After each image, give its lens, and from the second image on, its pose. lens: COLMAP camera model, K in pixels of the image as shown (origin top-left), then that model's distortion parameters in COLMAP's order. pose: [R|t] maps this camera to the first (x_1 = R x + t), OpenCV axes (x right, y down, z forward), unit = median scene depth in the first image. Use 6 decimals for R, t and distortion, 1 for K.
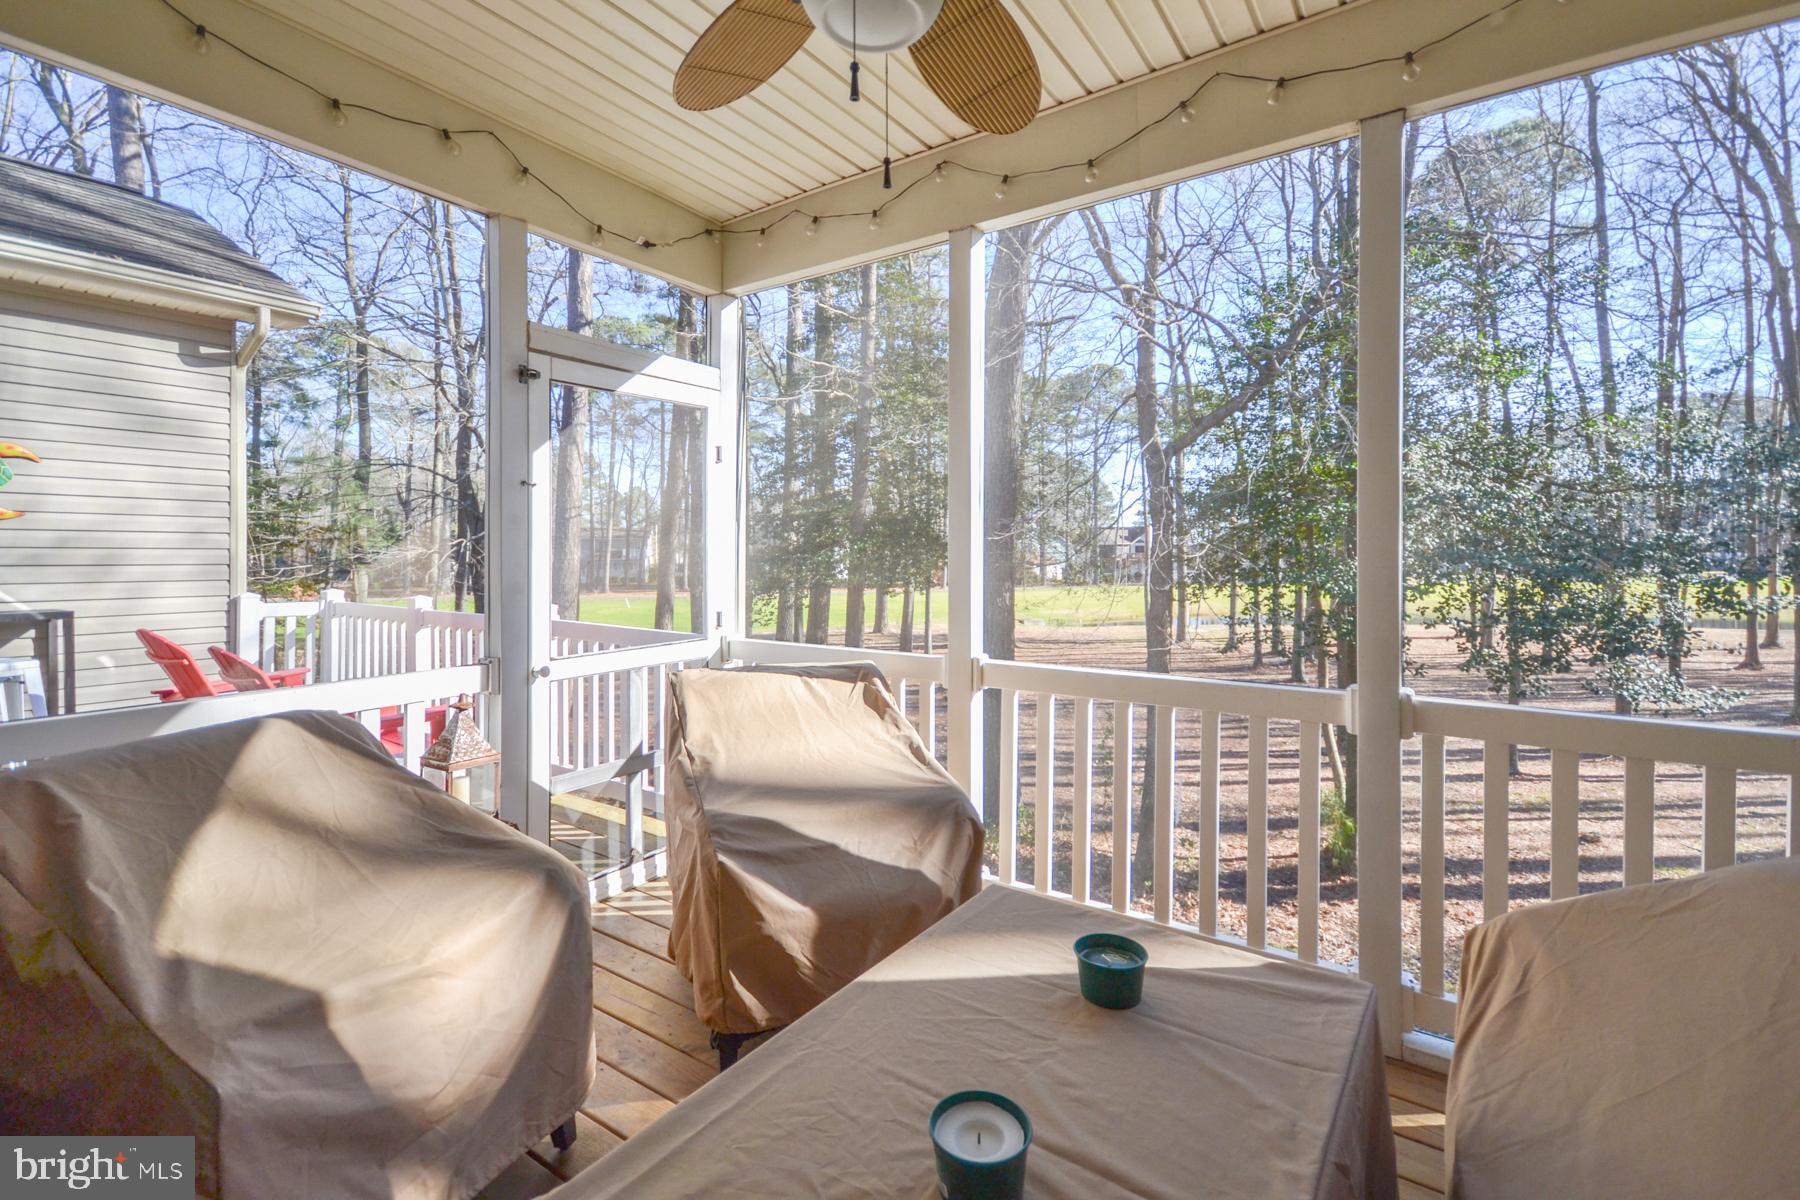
lens RADIAL K [[809.3, 0, 898.0], [0, 809.3, 549.8], [0, 0, 1]] dist [0.017981, -0.000979]
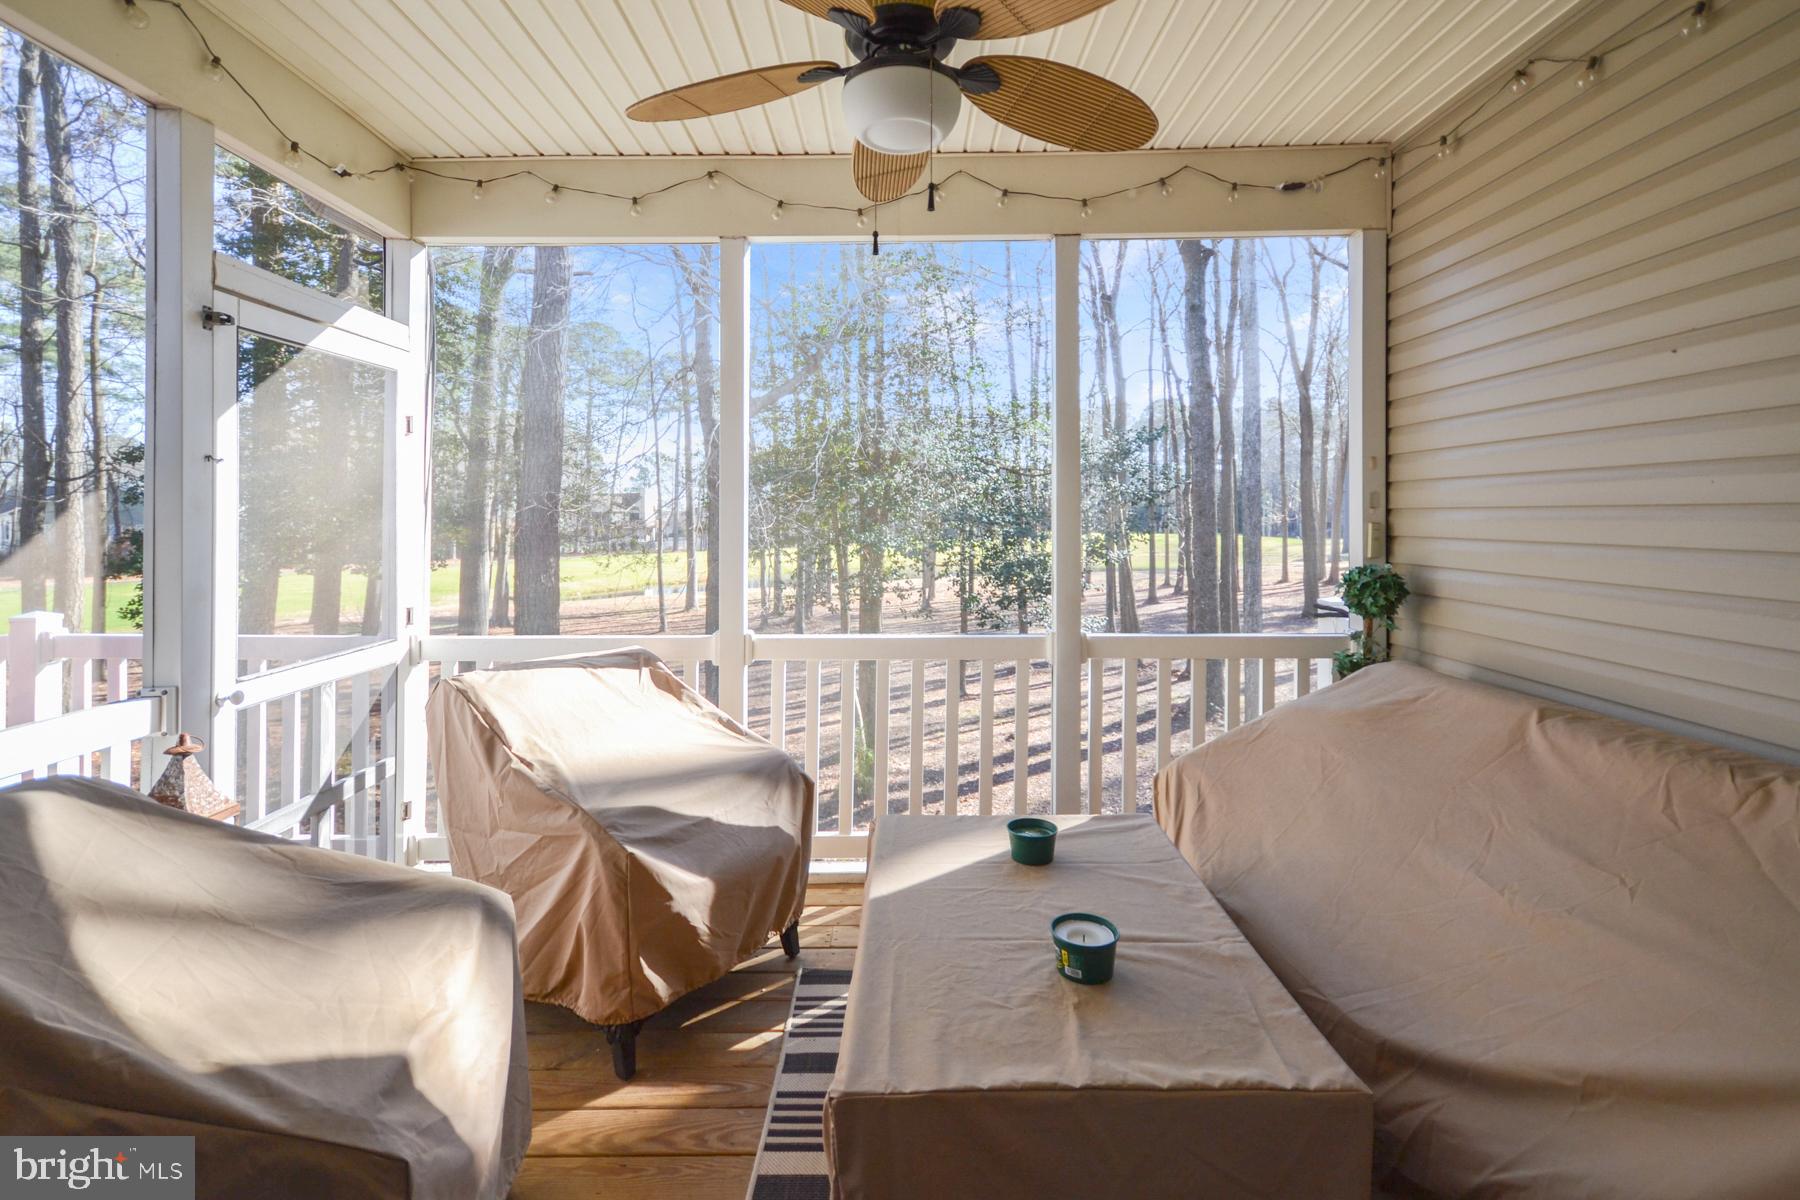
lens RADIAL K [[831.0, 0, 895.6], [0, 831.0, 510.7], [0, 0, 1]] dist [0.025163, 0.000100]
pose [[0.827689, 0.001744, 0.561185, -0.493162], [0.002196, 0.999977, -0.006347, -0.033425], [-0.561183, 0.006486, 0.827666, -0.050260]]
